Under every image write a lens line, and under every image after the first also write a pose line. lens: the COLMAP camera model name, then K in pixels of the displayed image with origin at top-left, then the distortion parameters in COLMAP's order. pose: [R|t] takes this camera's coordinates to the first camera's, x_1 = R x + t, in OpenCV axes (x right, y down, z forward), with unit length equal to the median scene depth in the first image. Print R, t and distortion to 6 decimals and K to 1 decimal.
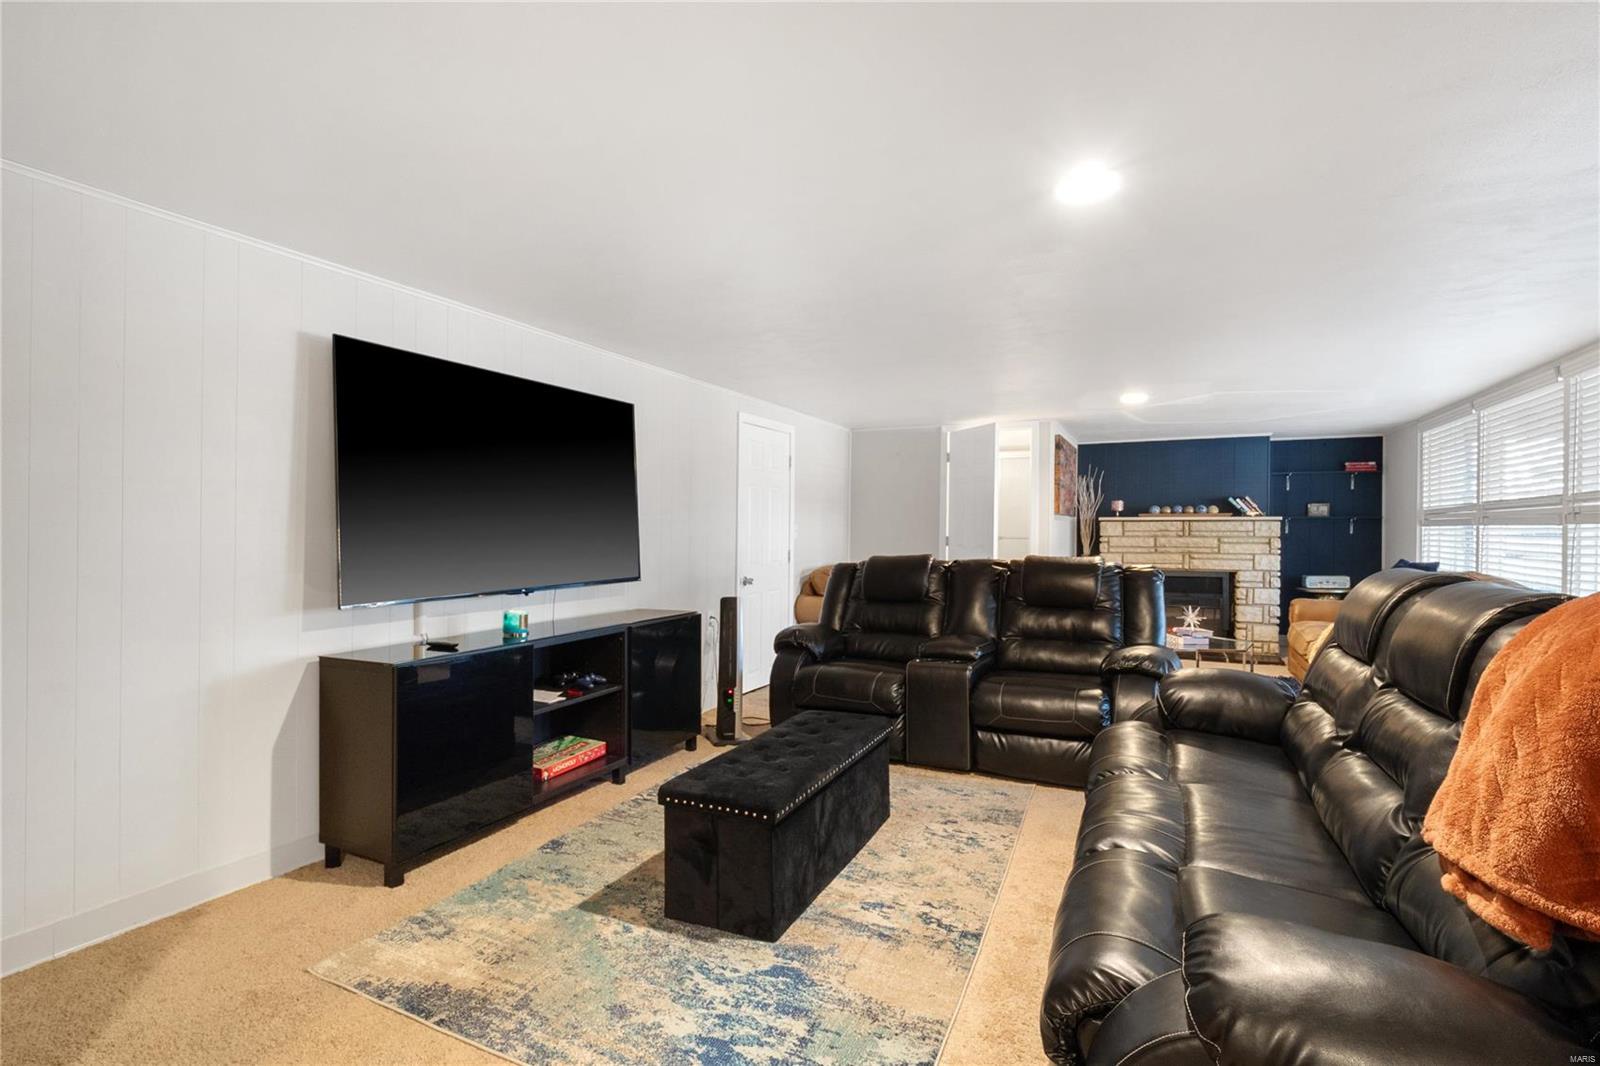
lens RADIAL K [[752.1, 0, 793.8], [0, 752.1, 548.1], [0, 0, 1]] dist [-0.002461, -0.001453]
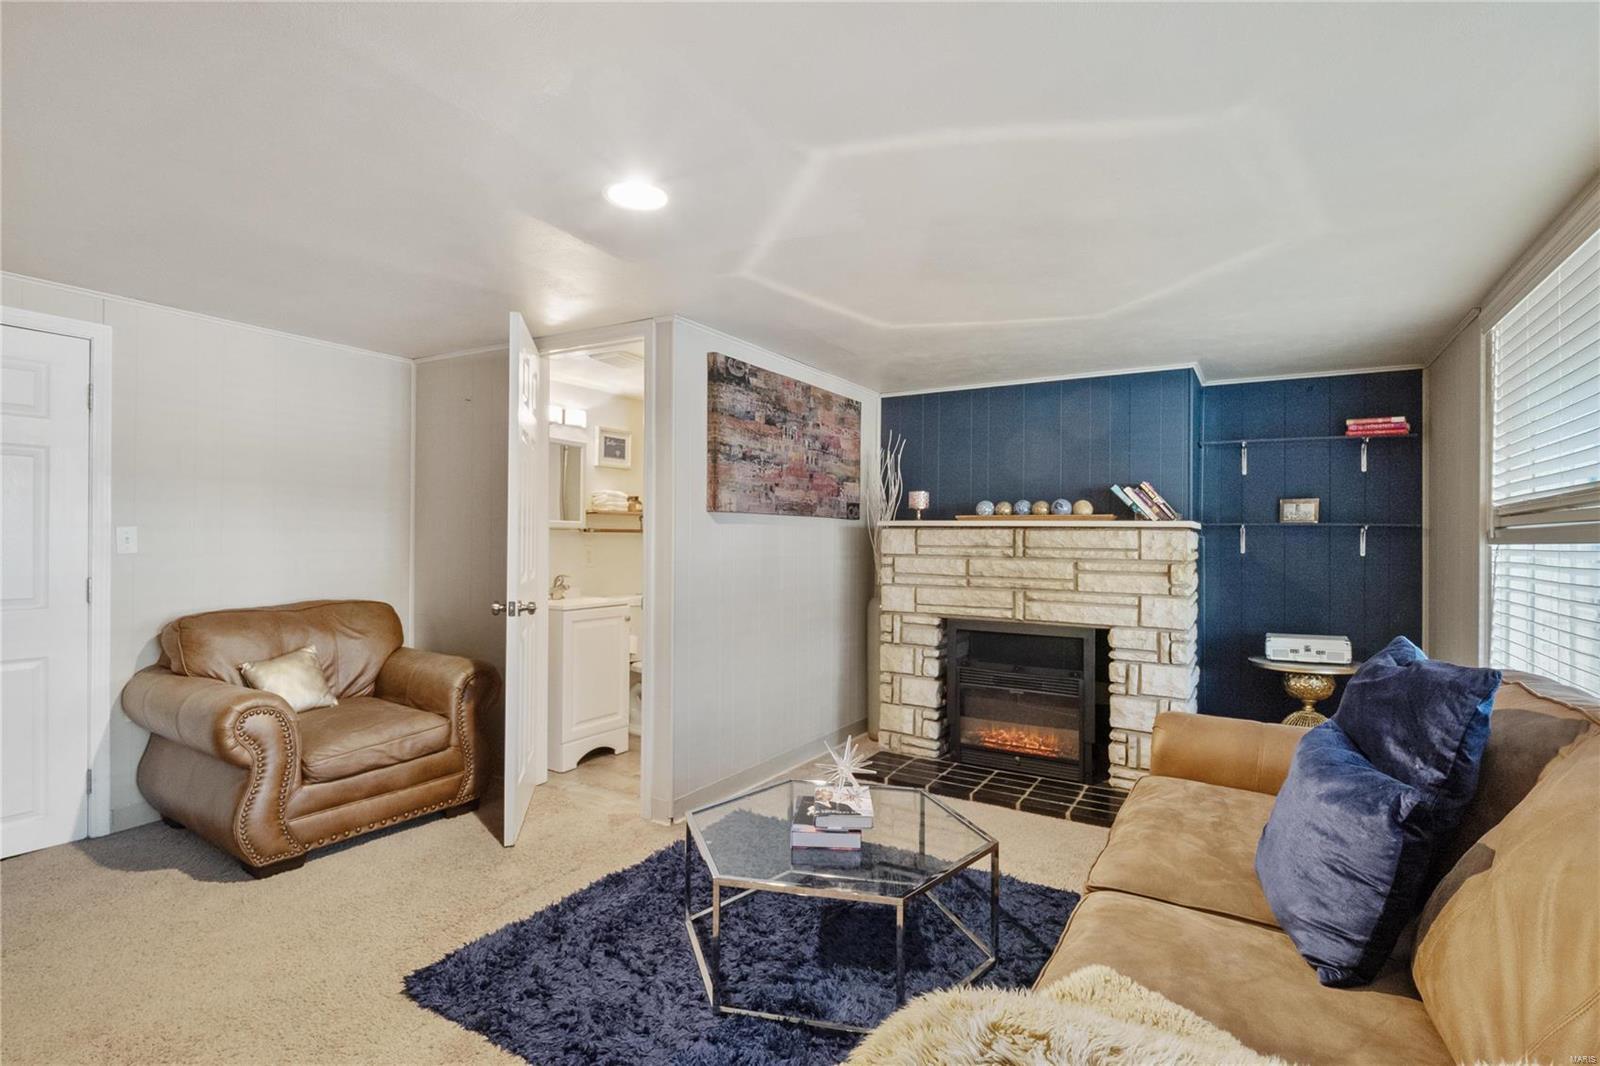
lens RADIAL K [[752.1, 0, 805.5], [0, 752.1, 536.1], [0, 0, 1]] dist [-0.002461, -0.001453]
pose [[0.996057, 0.011010, -0.088030, 0.427816], [-0.013454, 0.999539, -0.027217, -0.014538], [0.087690, 0.028294, 0.995746, 0.473069]]
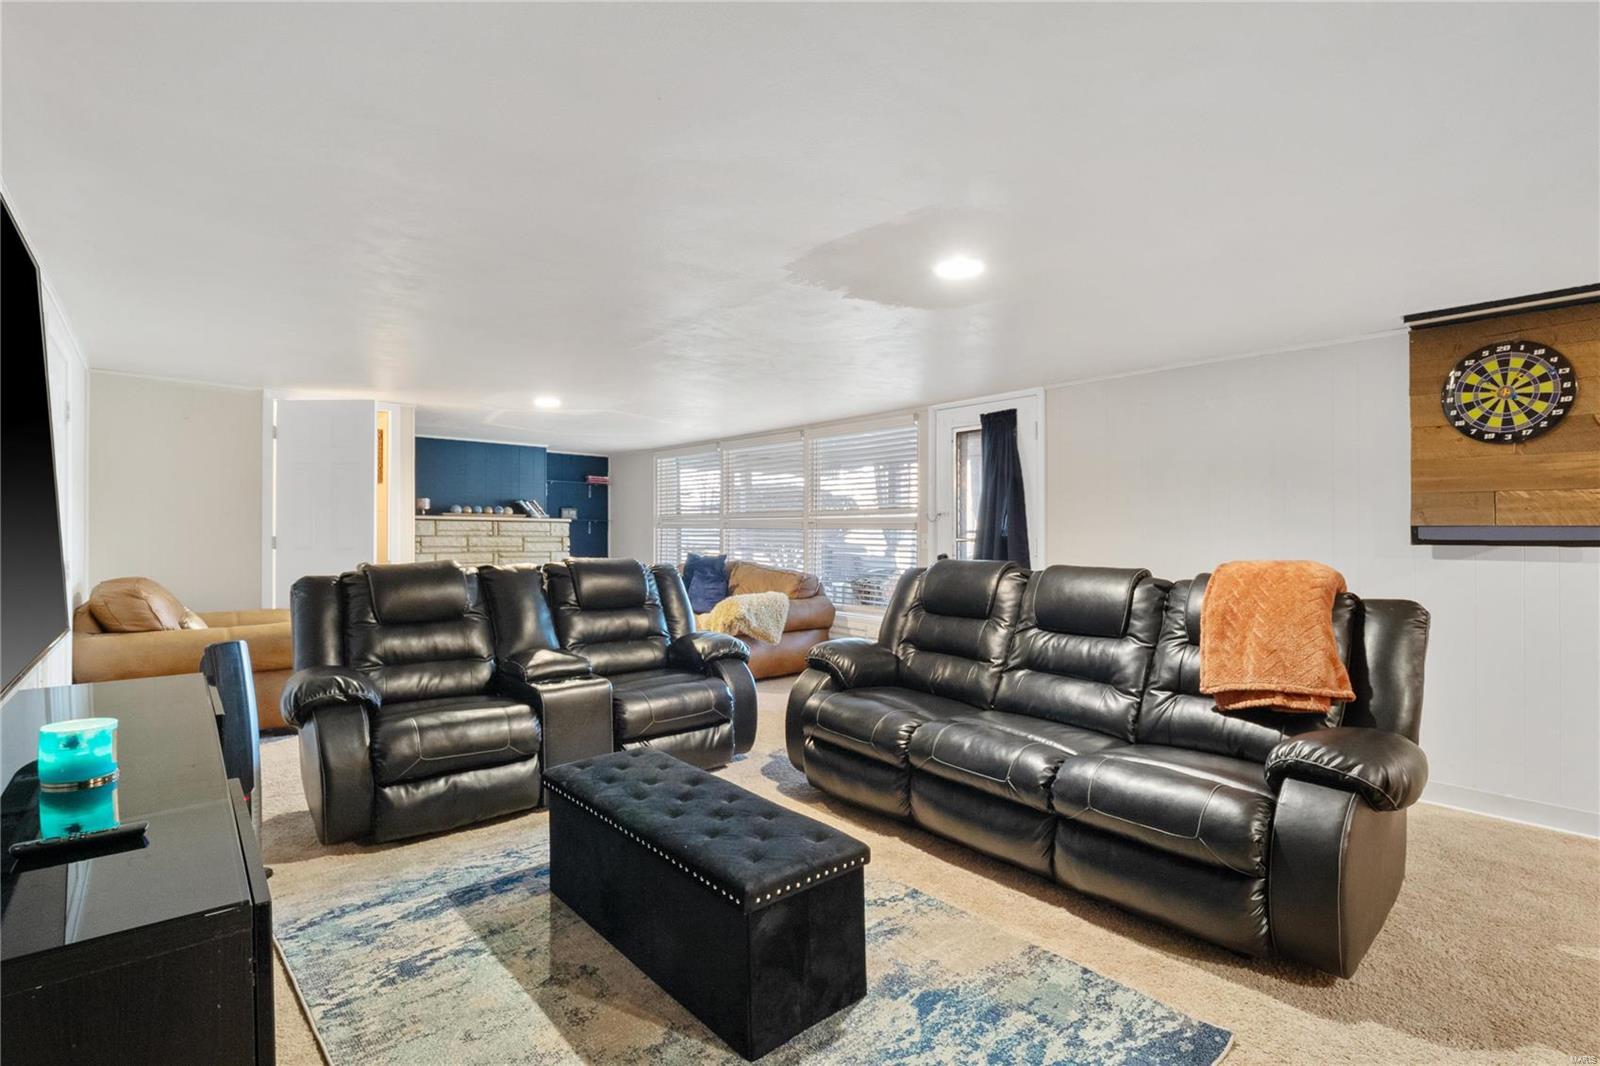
lens RADIAL K [[752.1, 0, 788.5], [0, 752.1, 542.7], [0, 0, 1]] dist [-0.002461, -0.001453]
pose [[0.415618, -0.008999, 0.909495, -0.257098], [0.011896, 0.999919, 0.004458, -0.006409], [-0.909461, 0.008967, 0.415692, 0.206264]]
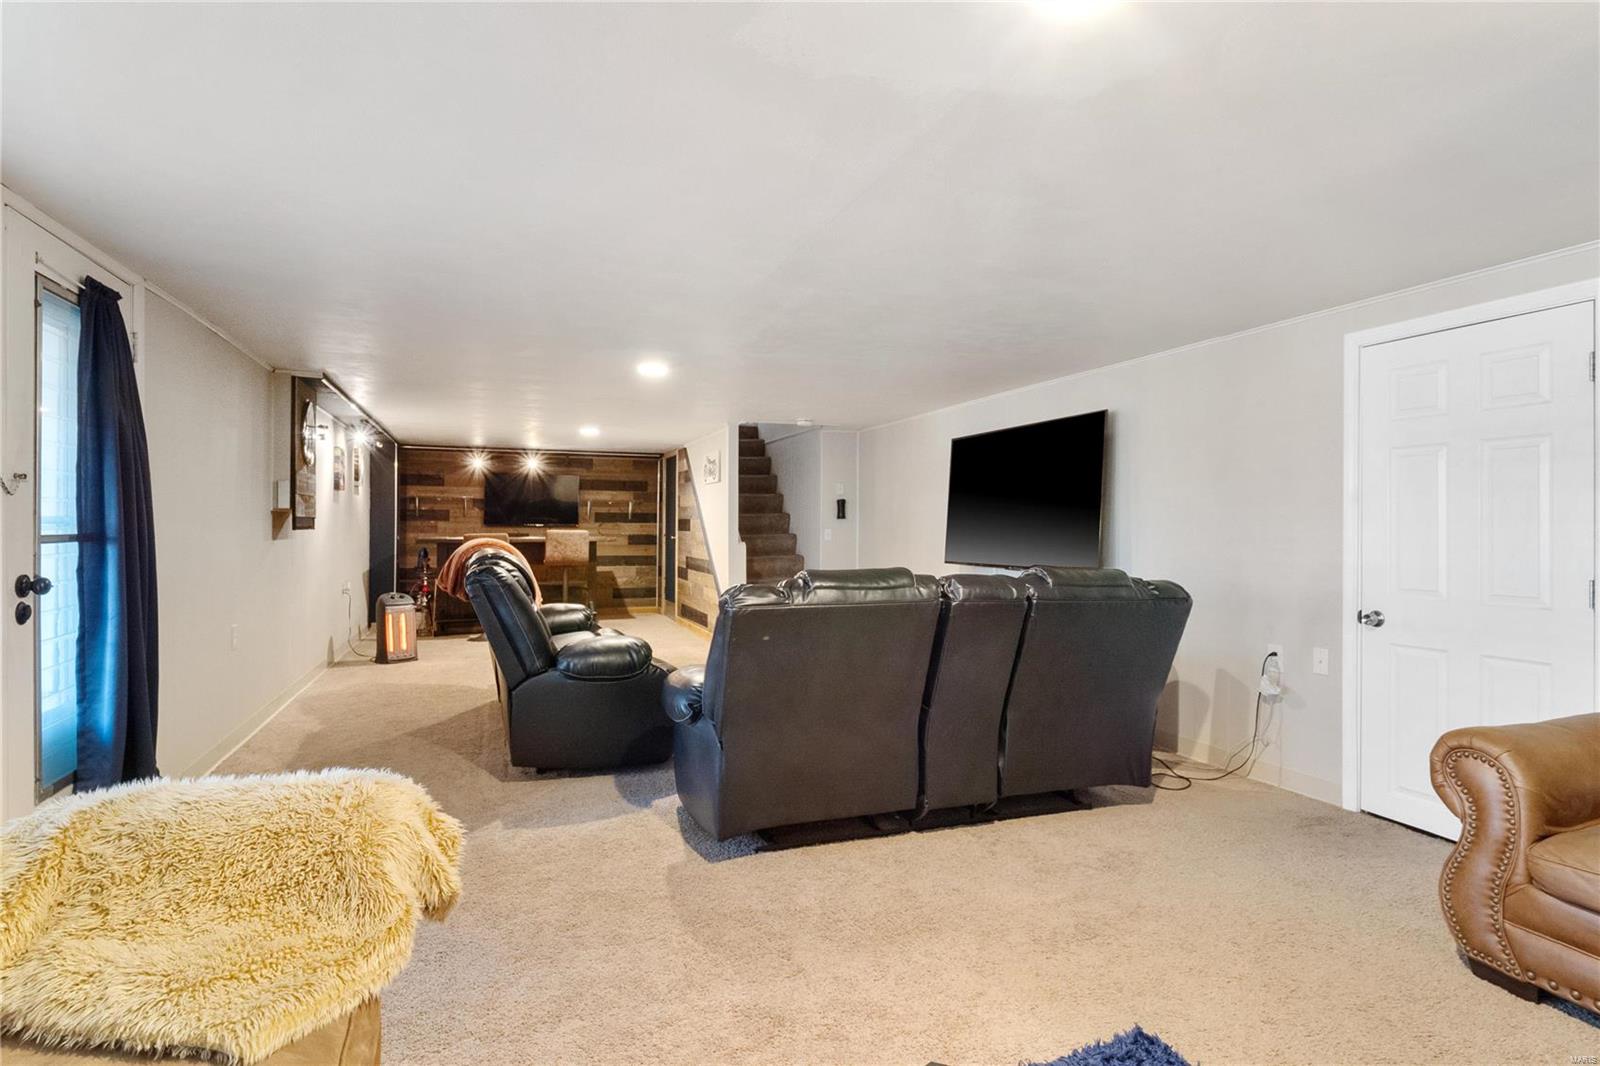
lens RADIAL K [[802.8, 0, 825.3], [0, 802.8, 518.7], [0, 0, 1]] dist [-0.010028, -0.001183]
pose [[-0.654431, -0.005340, -0.756103, 0.512331], [-0.015289, 0.999864, 0.006172, -0.021776], [0.755967, 0.015599, -0.654424, 0.816536]]
